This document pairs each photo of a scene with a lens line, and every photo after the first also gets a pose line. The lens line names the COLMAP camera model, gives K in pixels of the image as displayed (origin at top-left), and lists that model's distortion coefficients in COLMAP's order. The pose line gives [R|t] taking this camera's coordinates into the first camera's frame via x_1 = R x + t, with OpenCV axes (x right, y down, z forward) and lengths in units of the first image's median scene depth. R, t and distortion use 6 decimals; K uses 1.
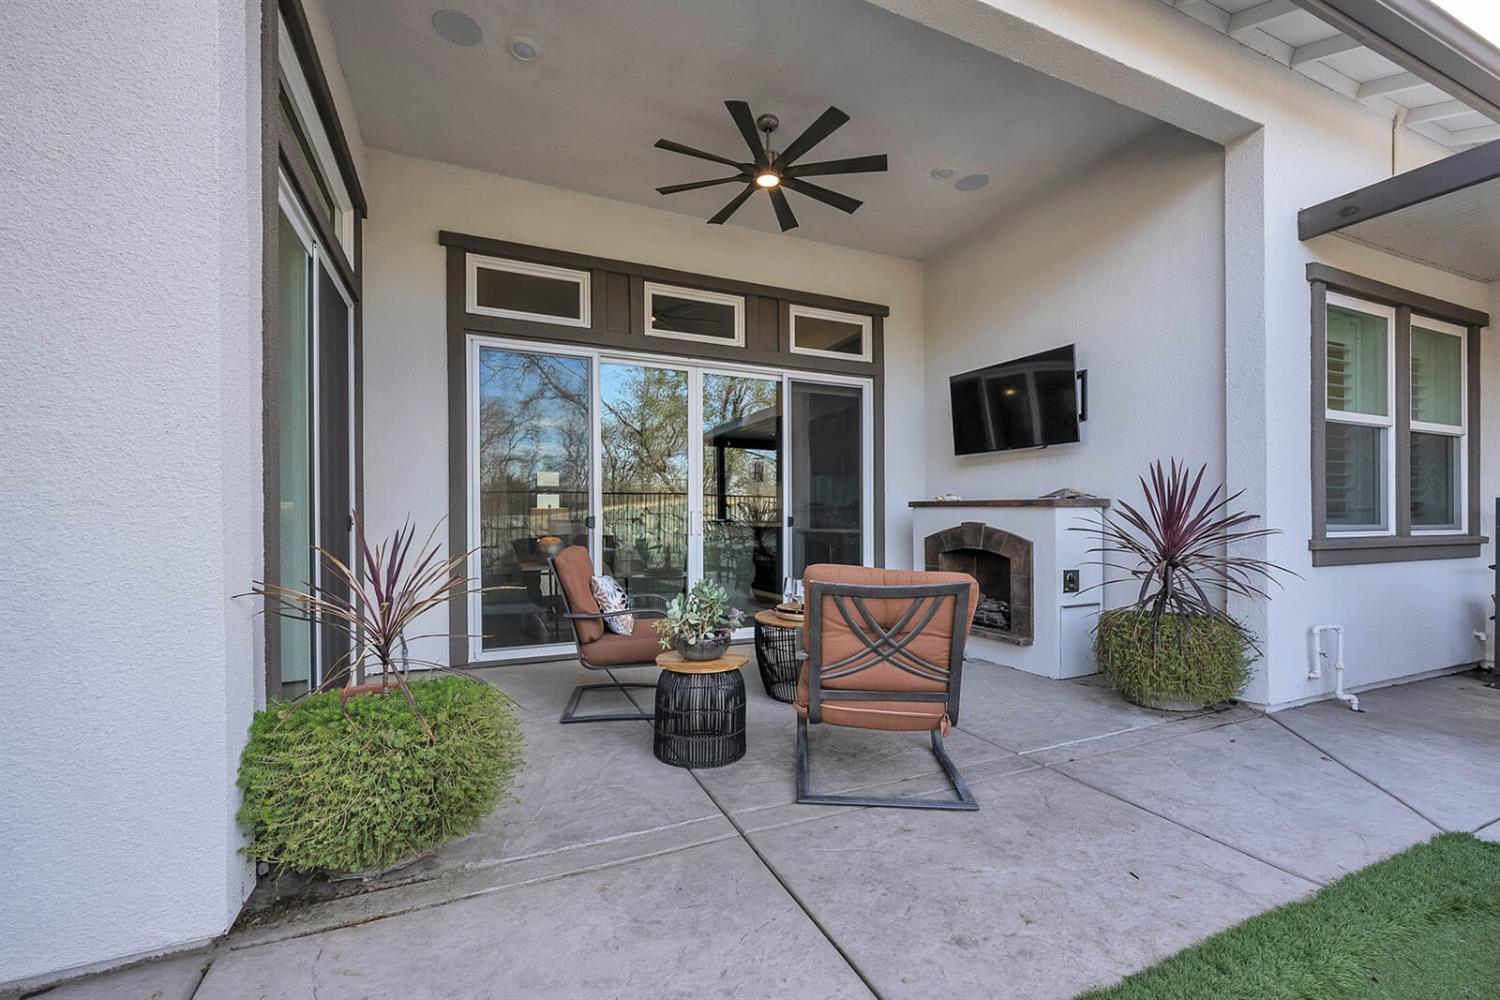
lens RADIAL K [[629.6, 0, 756.8], [0, 629.6, 519.8], [0, 0, 1]] dist [-0.002337, -0.000227]
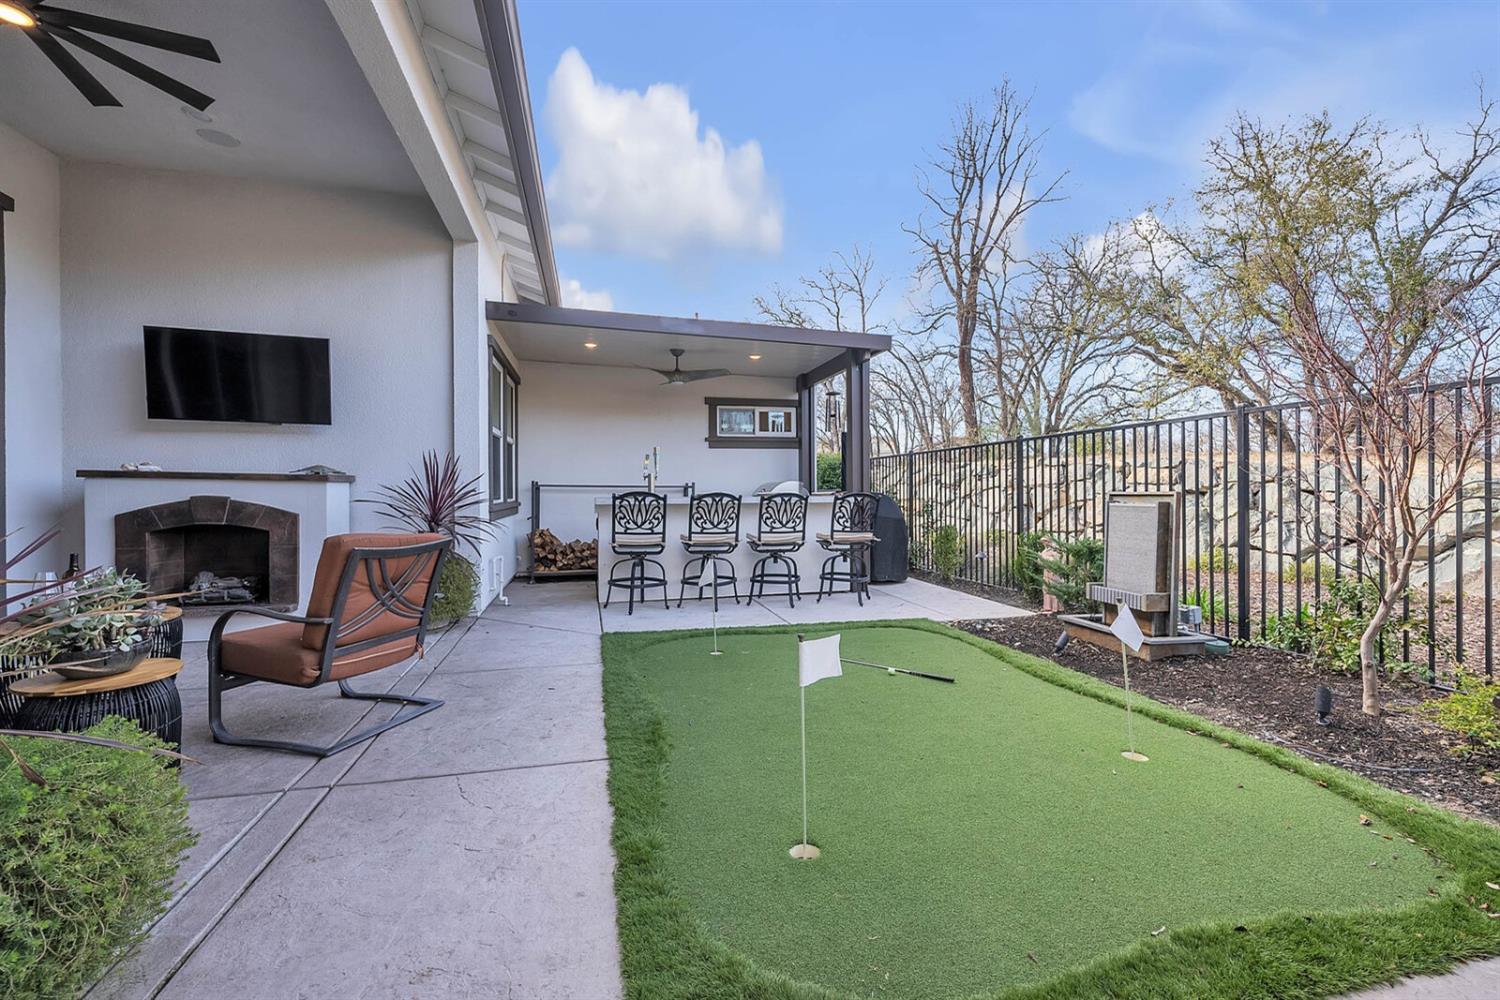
lens RADIAL K [[617.7, 0, 752.6], [0, 617.7, 492.2], [0, 0, 1]] dist [-0.002097, -0.000353]
pose [[0.163873, -0.000054, 0.986481, -0.535865], [0.000927, 1.000000, -0.000100, -0.001275], [-0.986481, 0.000931, 0.163873, 0.067371]]
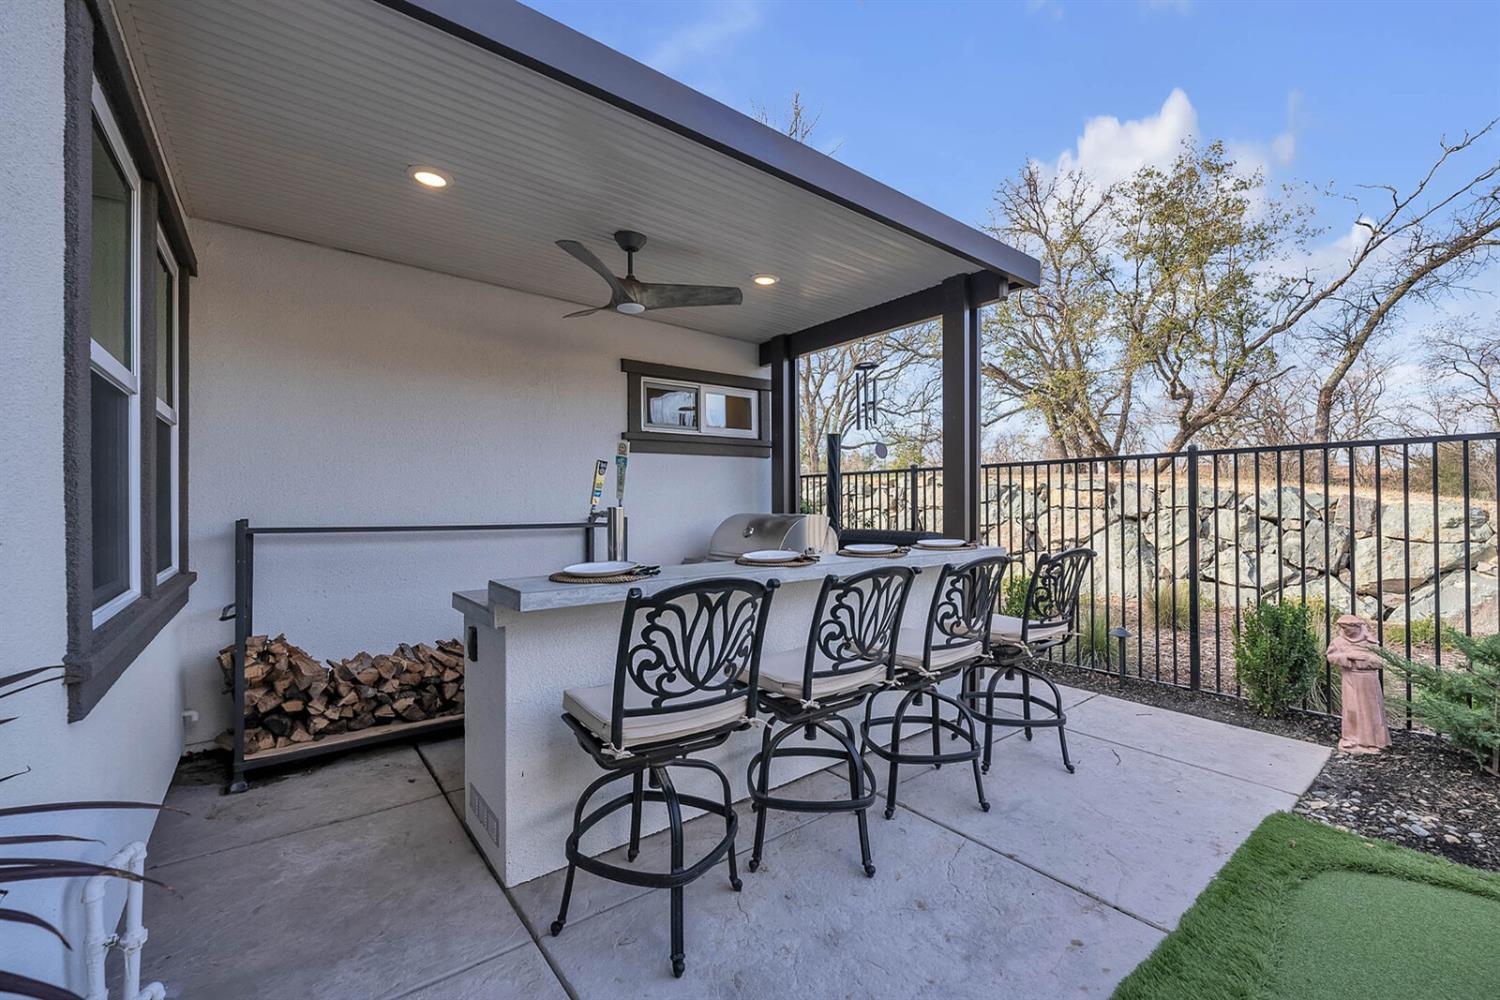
lens RADIAL K [[615.1, 0, 753.6], [0, 615.1, 499.8], [0, 0, 1]] dist [-0.002624, -0.000148]
pose [[-0.235970, 0.007956, 0.971728, 0.395190], [0.002052, 0.999968, -0.007689, -0.055370], [-0.971758, 0.000180, -0.235979, 0.636508]]
